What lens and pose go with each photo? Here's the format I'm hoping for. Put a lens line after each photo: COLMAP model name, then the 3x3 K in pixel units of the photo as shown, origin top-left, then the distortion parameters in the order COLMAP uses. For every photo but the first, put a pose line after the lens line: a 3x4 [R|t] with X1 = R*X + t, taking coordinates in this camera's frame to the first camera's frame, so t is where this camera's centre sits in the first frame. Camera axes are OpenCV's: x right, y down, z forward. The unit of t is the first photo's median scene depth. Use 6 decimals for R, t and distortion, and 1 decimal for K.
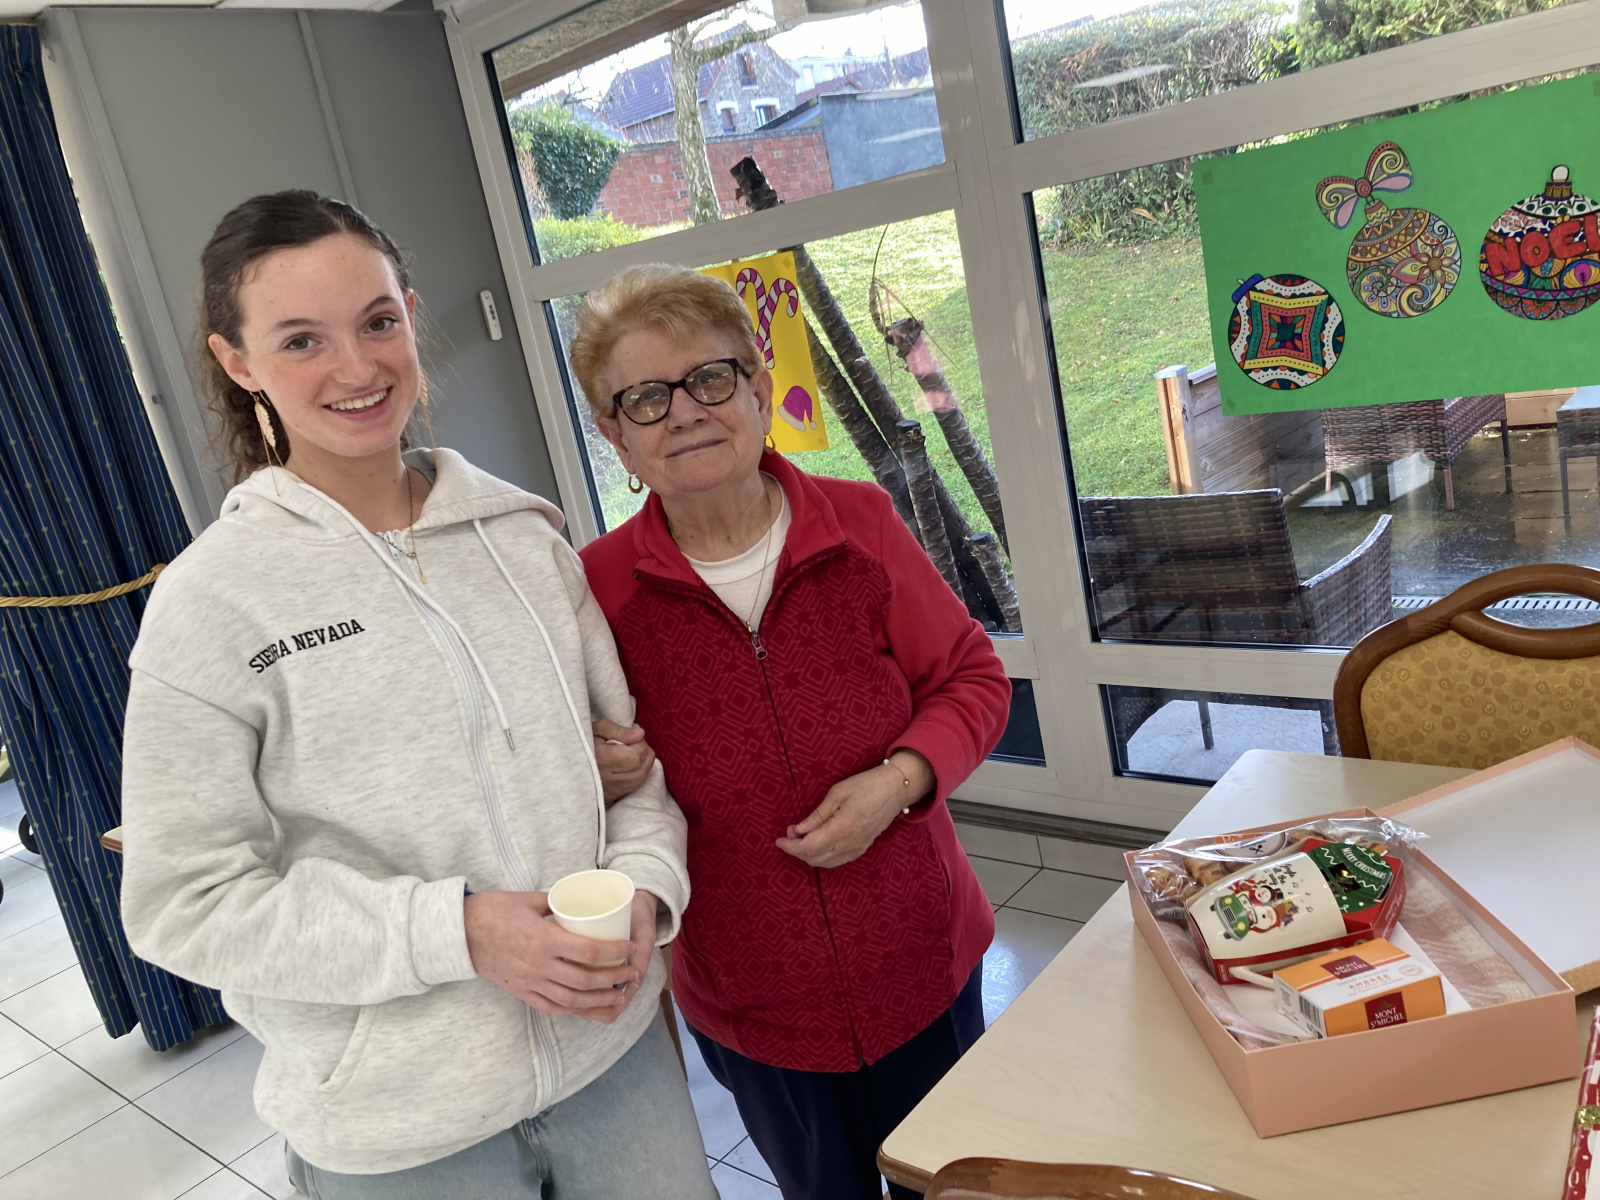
lens RADIAL K [[1309.3, 0, 834.3], [0, 1309.3, 601.2], [0, 0, 1]] dist [0.007381, 0.001621]
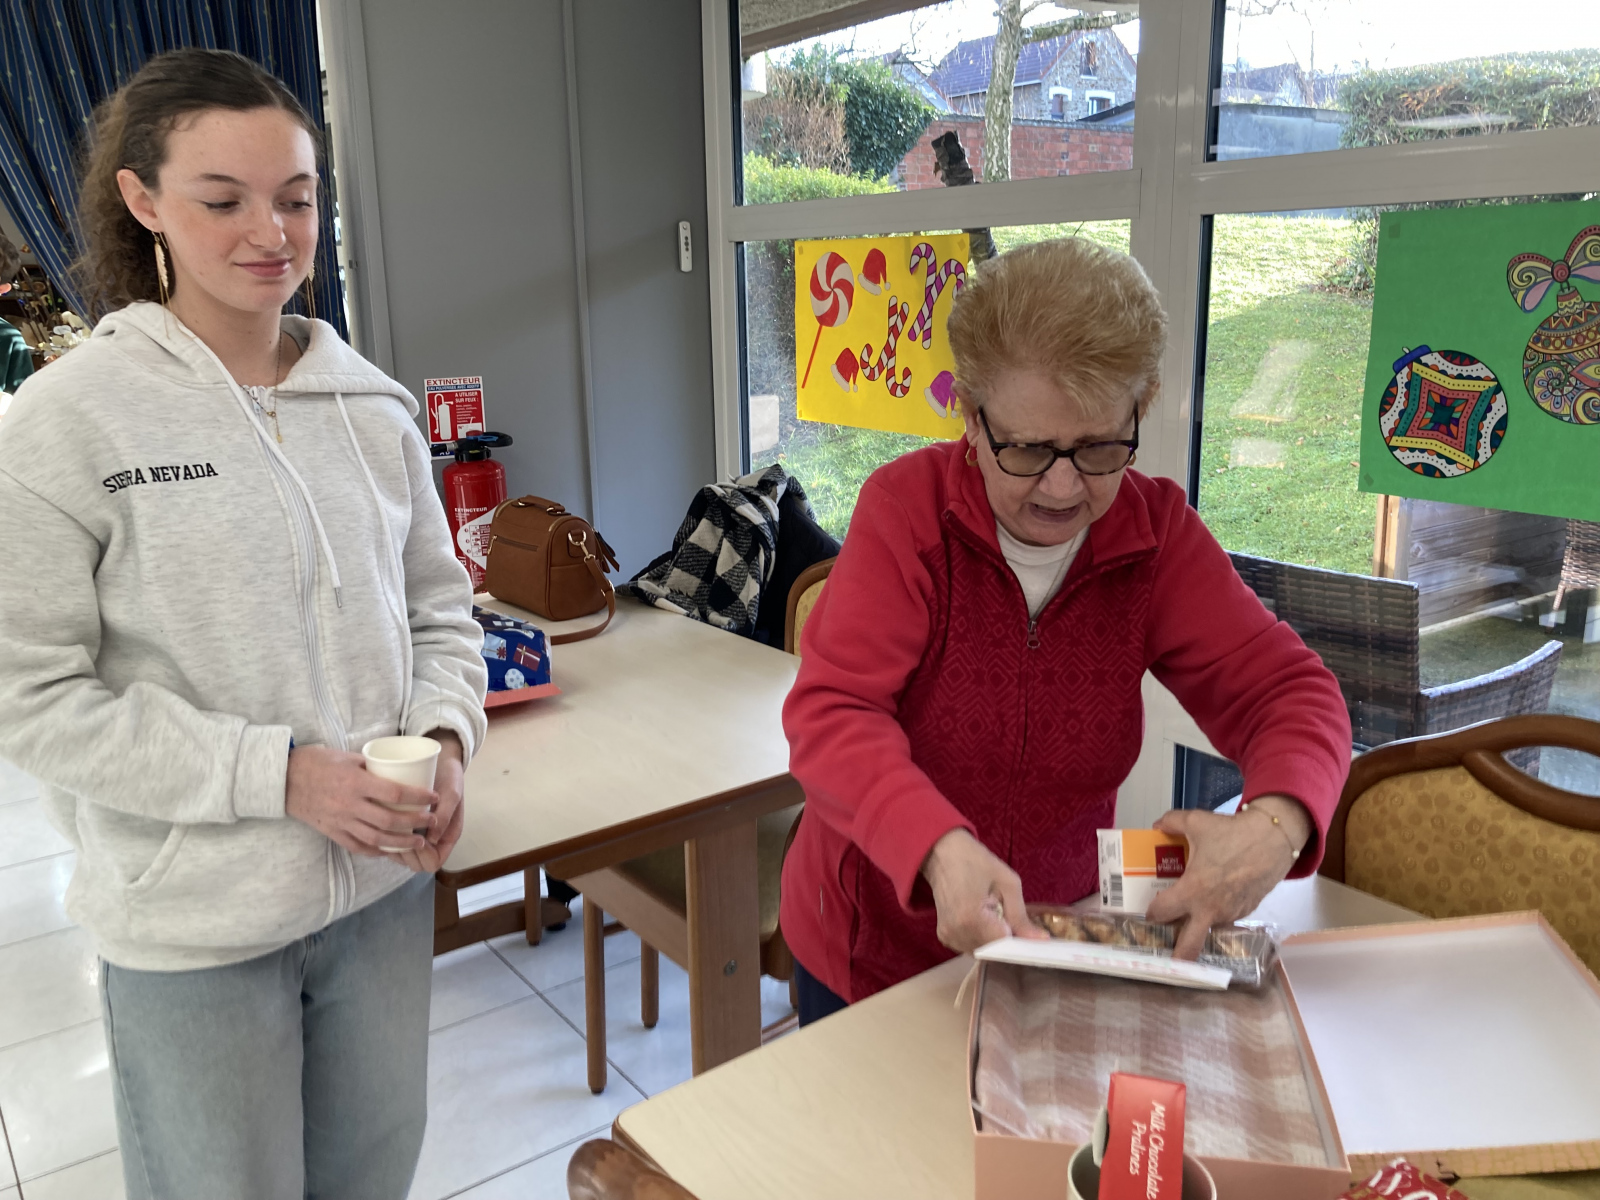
lens RADIAL K [[1307.8, 0, 798.2], [0, 1307.8, 594.2], [0, 0, 1]] dist [0.027990, 0.000397]
pose [[0.953704, 0.233967, -0.188965, 0.122456], [-0.231700, 0.972182, 0.034317, -0.012110], [0.191737, 0.011055, 0.981384, 0.021038]]
